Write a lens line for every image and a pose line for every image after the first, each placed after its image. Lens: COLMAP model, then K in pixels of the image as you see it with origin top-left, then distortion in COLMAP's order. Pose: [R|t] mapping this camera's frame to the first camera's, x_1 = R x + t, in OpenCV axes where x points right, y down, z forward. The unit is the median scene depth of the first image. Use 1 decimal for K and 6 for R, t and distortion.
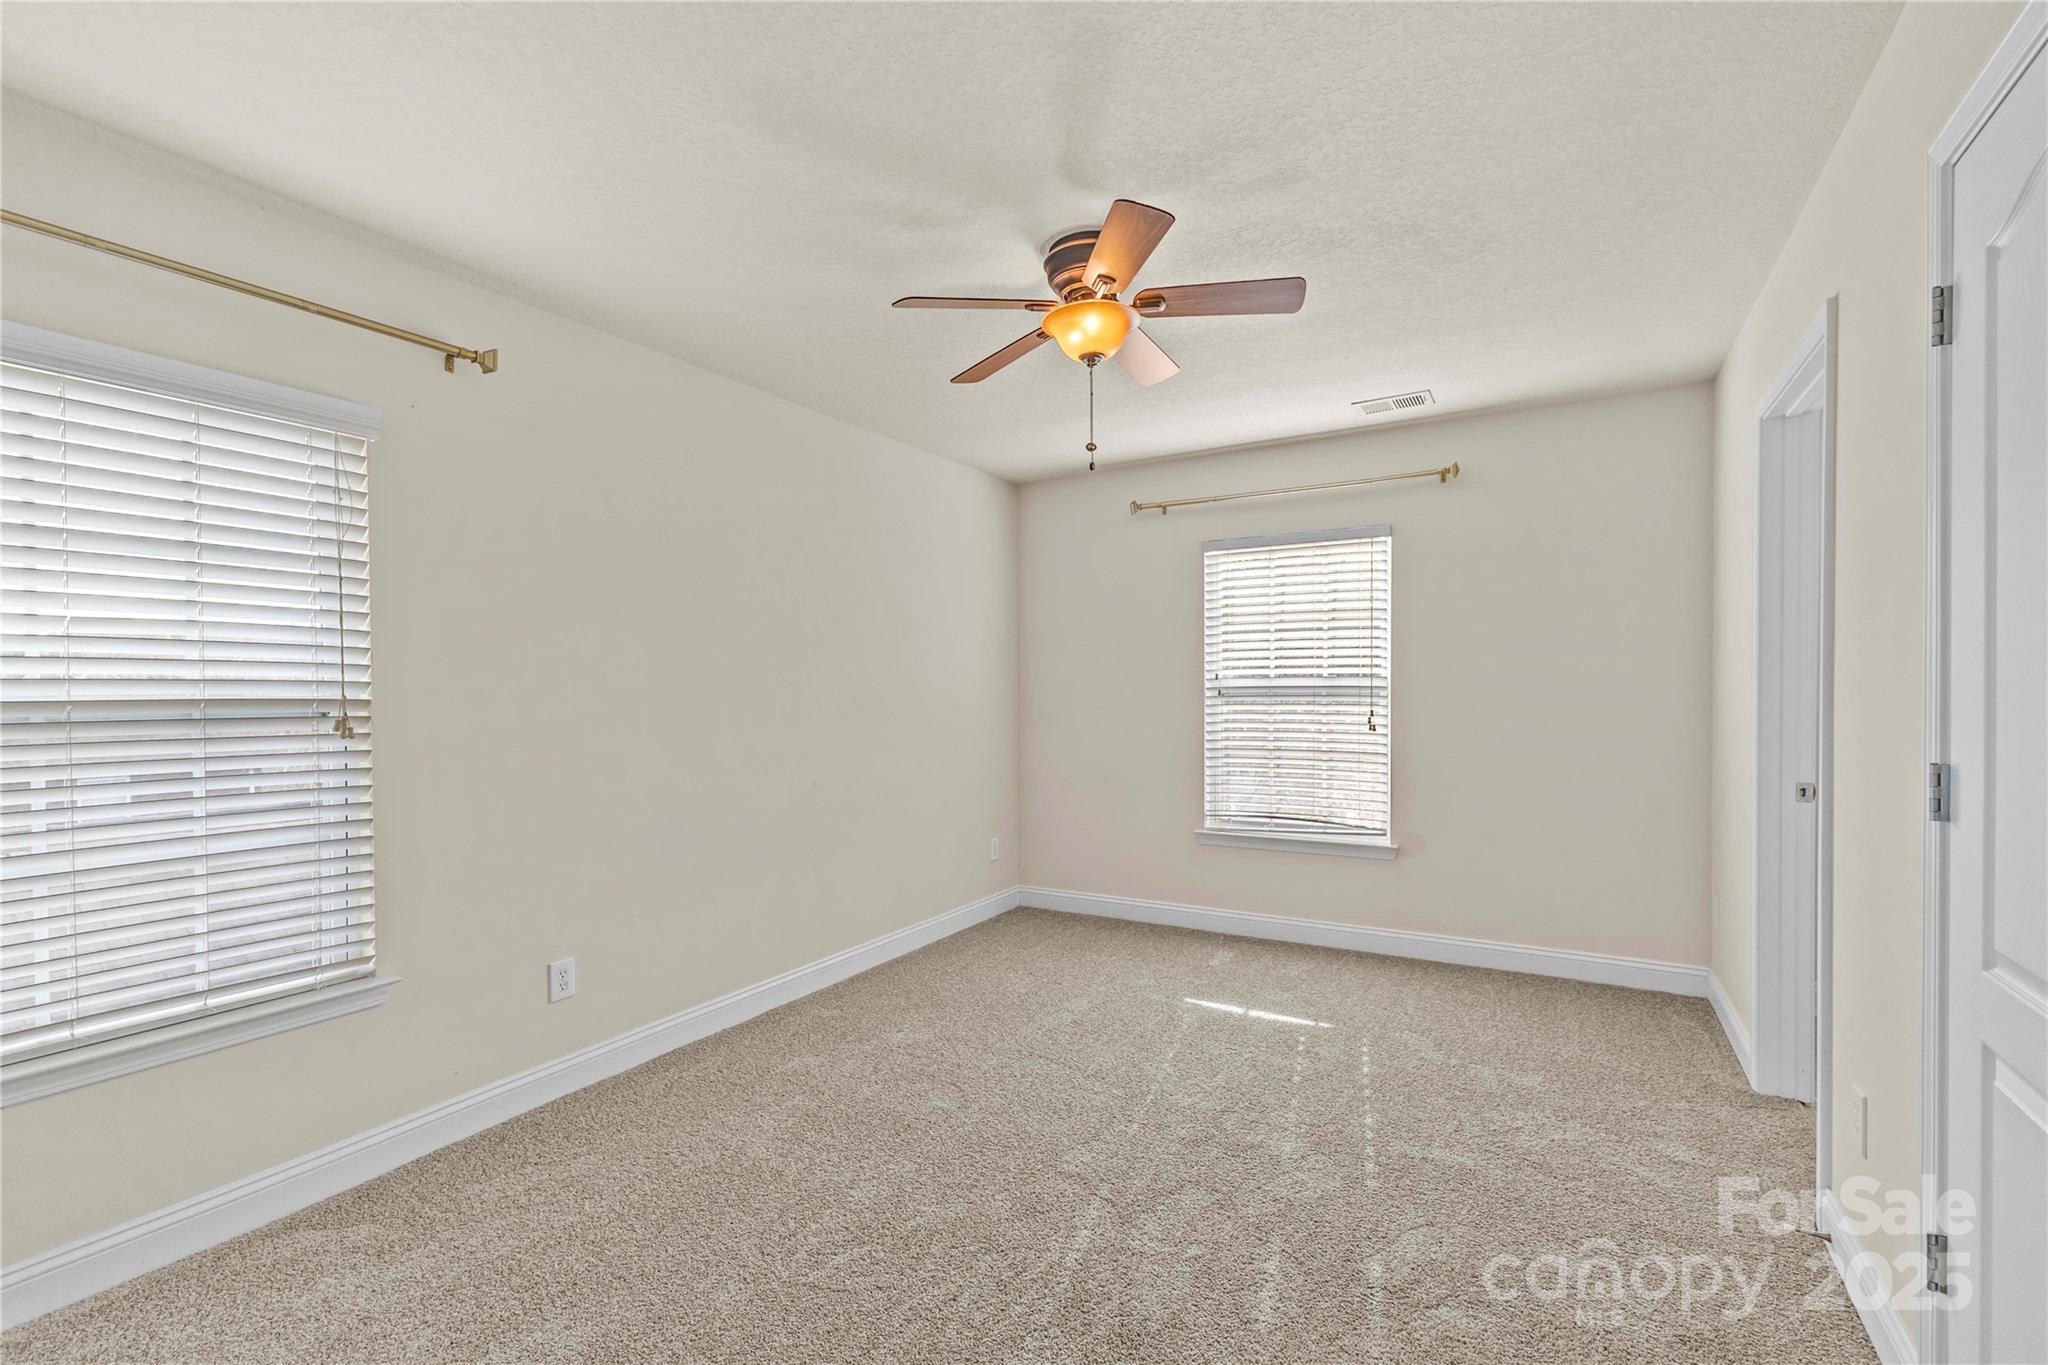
lens RADIAL K [[887.4, 0, 1034.8], [0, 887.4, 698.4], [0, 0, 1]] dist [0.010132, -0.001640]
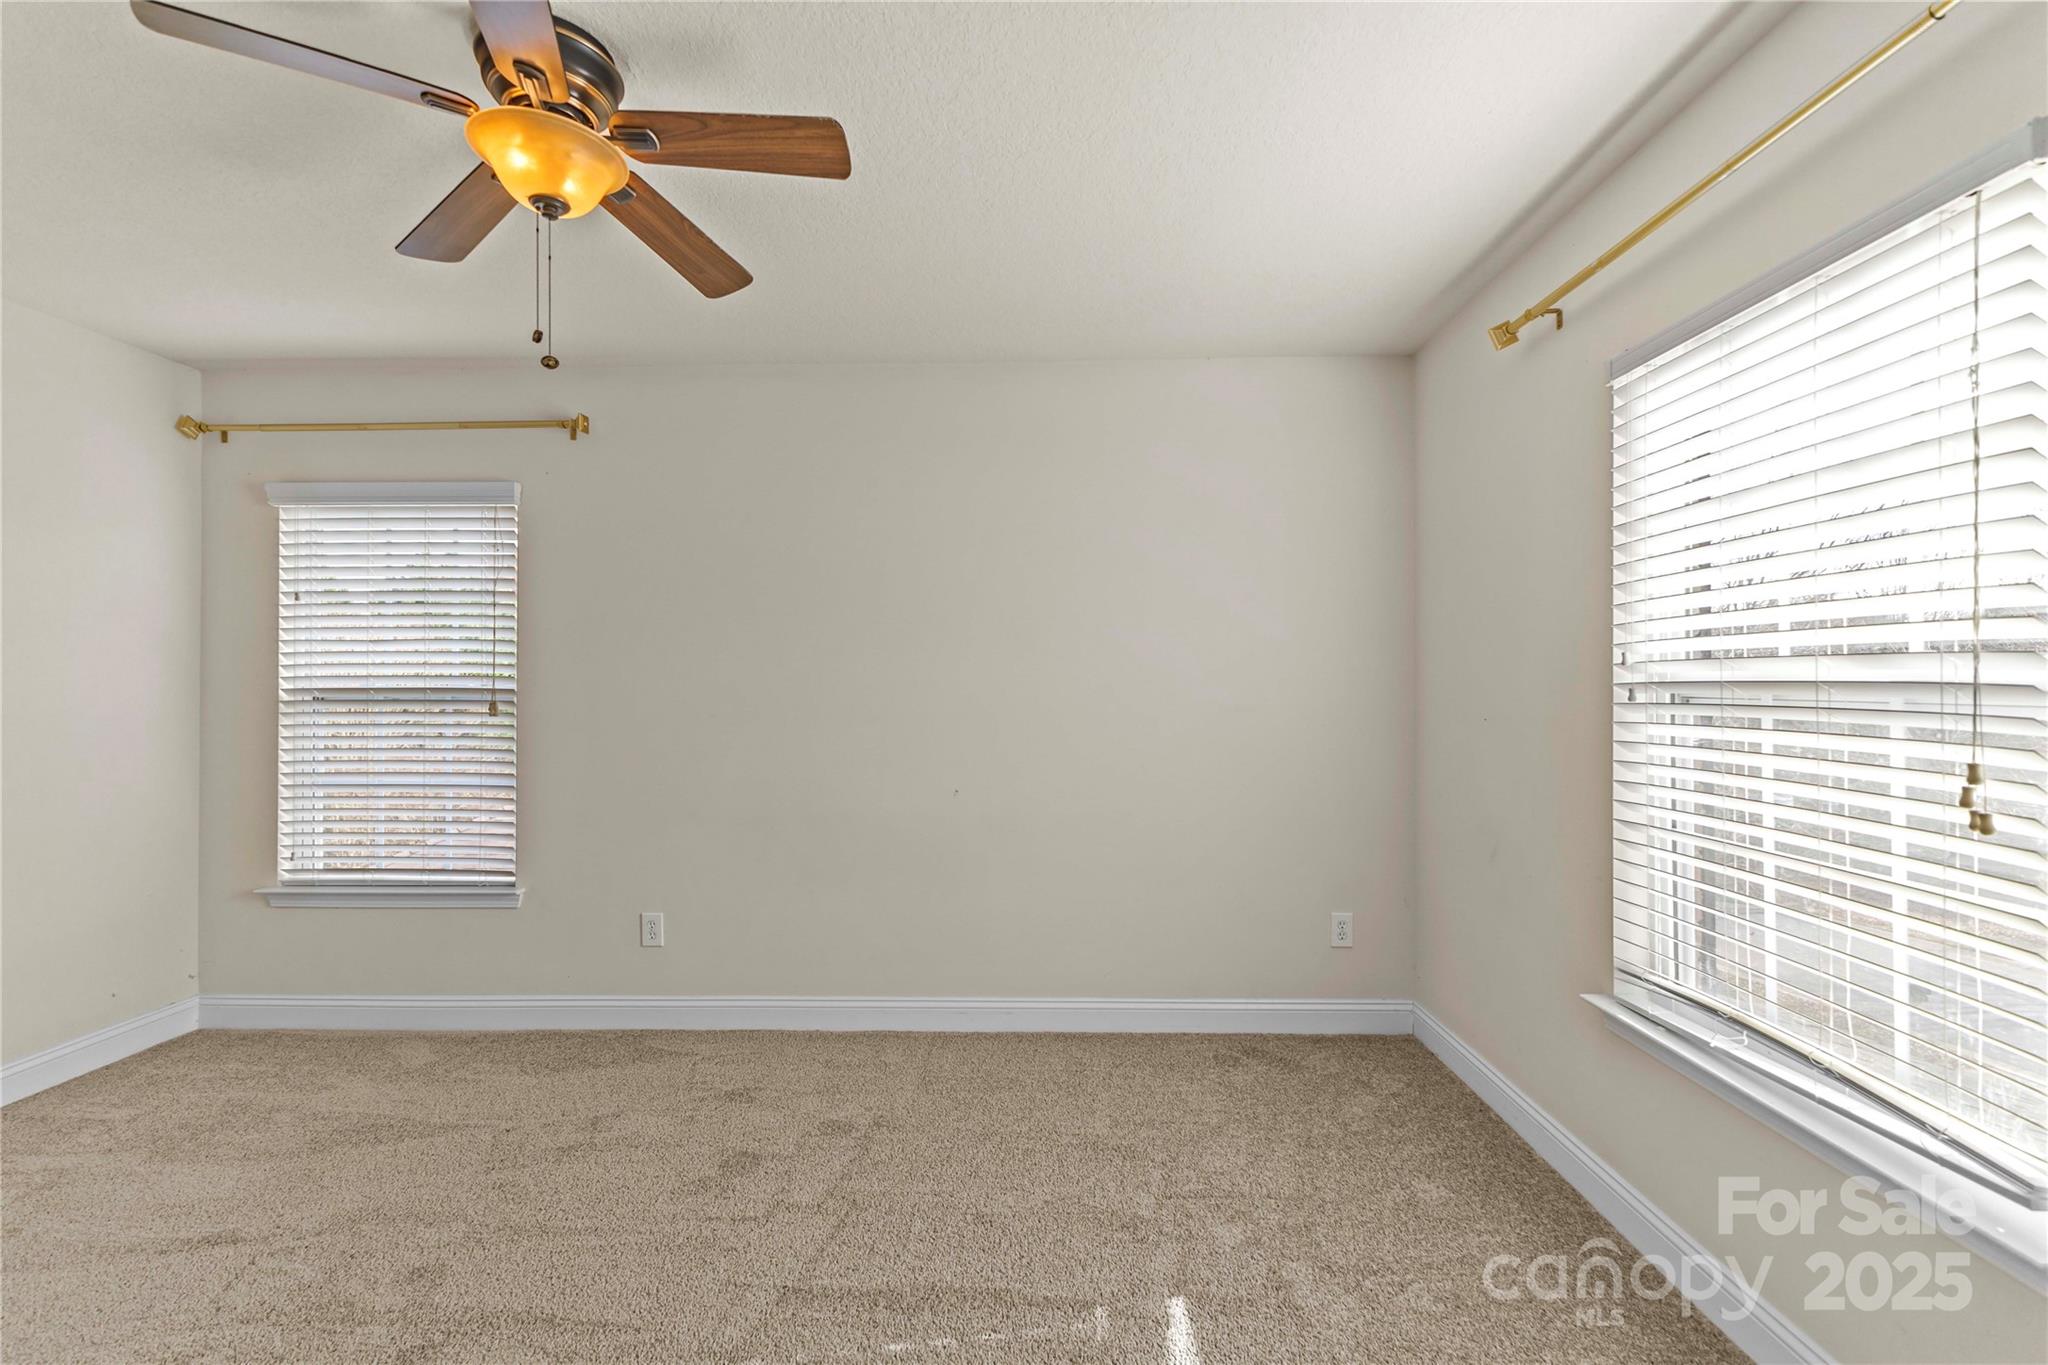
lens RADIAL K [[887.4, 0, 1031.7], [0, 887.4, 669.3], [0, 0, 1]] dist [0.010132, -0.001640]
pose [[0.483061, -0.007456, -0.875555, 0.741398], [-0.009865, 0.999854, -0.013957, -0.014995], [0.875531, 0.015379, 0.482917, 0.872667]]
